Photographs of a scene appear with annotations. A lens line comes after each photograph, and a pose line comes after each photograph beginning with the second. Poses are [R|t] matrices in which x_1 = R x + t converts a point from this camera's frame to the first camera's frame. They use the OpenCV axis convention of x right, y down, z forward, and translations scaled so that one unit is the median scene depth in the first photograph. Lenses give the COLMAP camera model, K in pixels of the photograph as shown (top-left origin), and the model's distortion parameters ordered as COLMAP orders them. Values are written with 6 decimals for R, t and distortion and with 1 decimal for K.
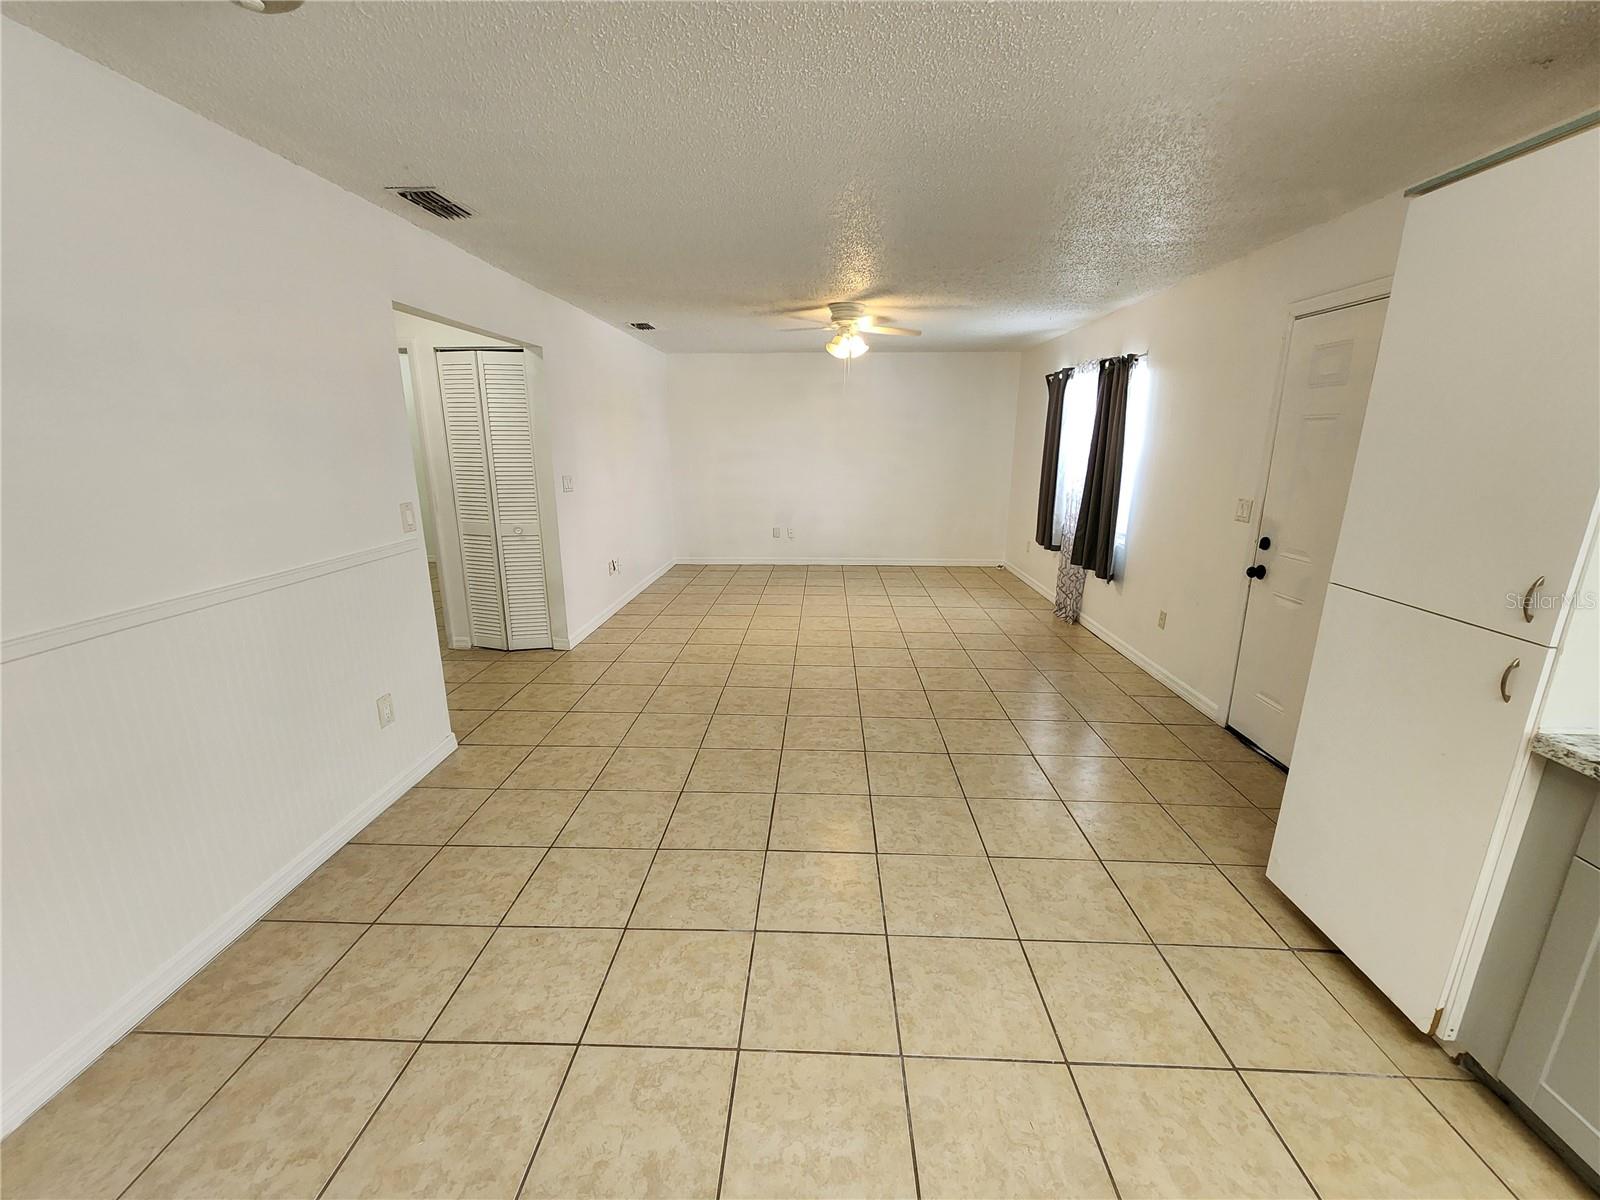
lens RADIAL K [[655.1, 0, 800.9], [0, 655.1, 600.5], [0, 0, 1]] dist [-0.000026, 0.000149]
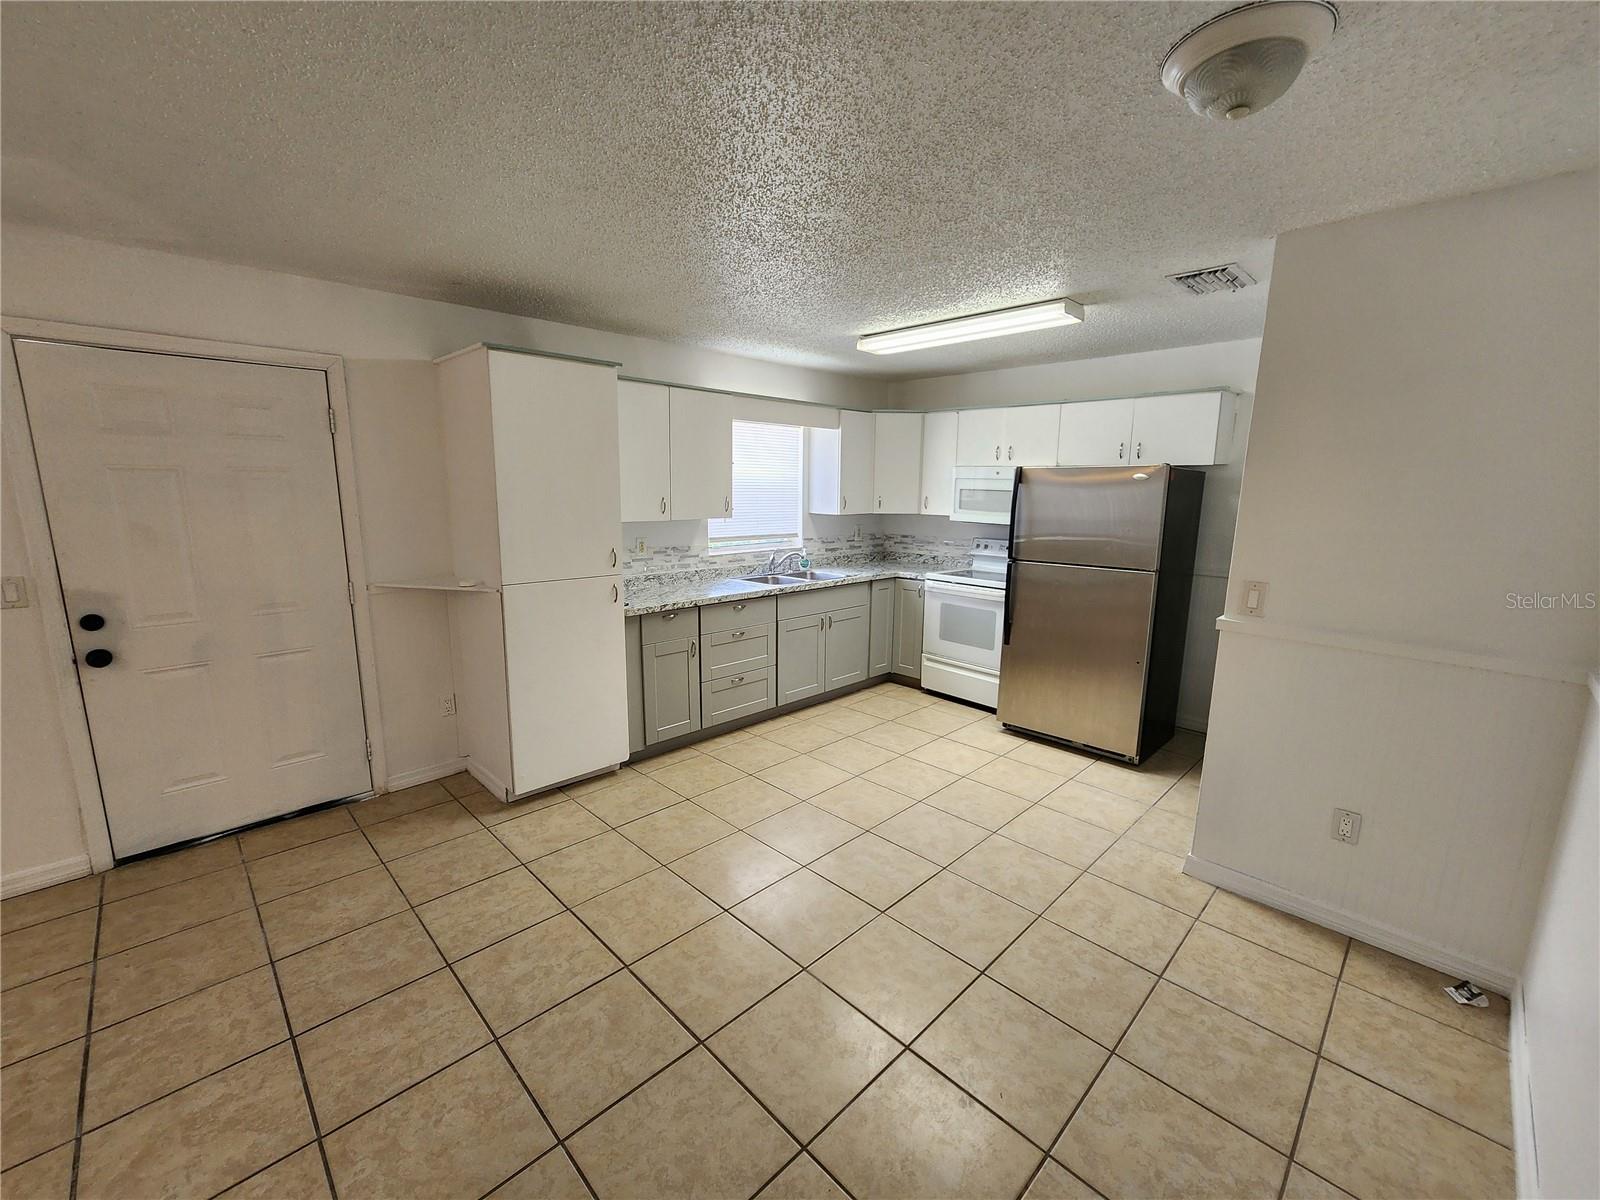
lens RADIAL K [[655.1, 0, 800.3], [0, 655.1, 603.1], [0, 0, 1]] dist [-0.000026, 0.000149]
pose [[-0.726607, -0.134776, 0.673704, -0.469914], [0.156558, 0.922295, 0.353358, -0.272243], [-0.668978, 0.362226, -0.649046, 1.005681]]
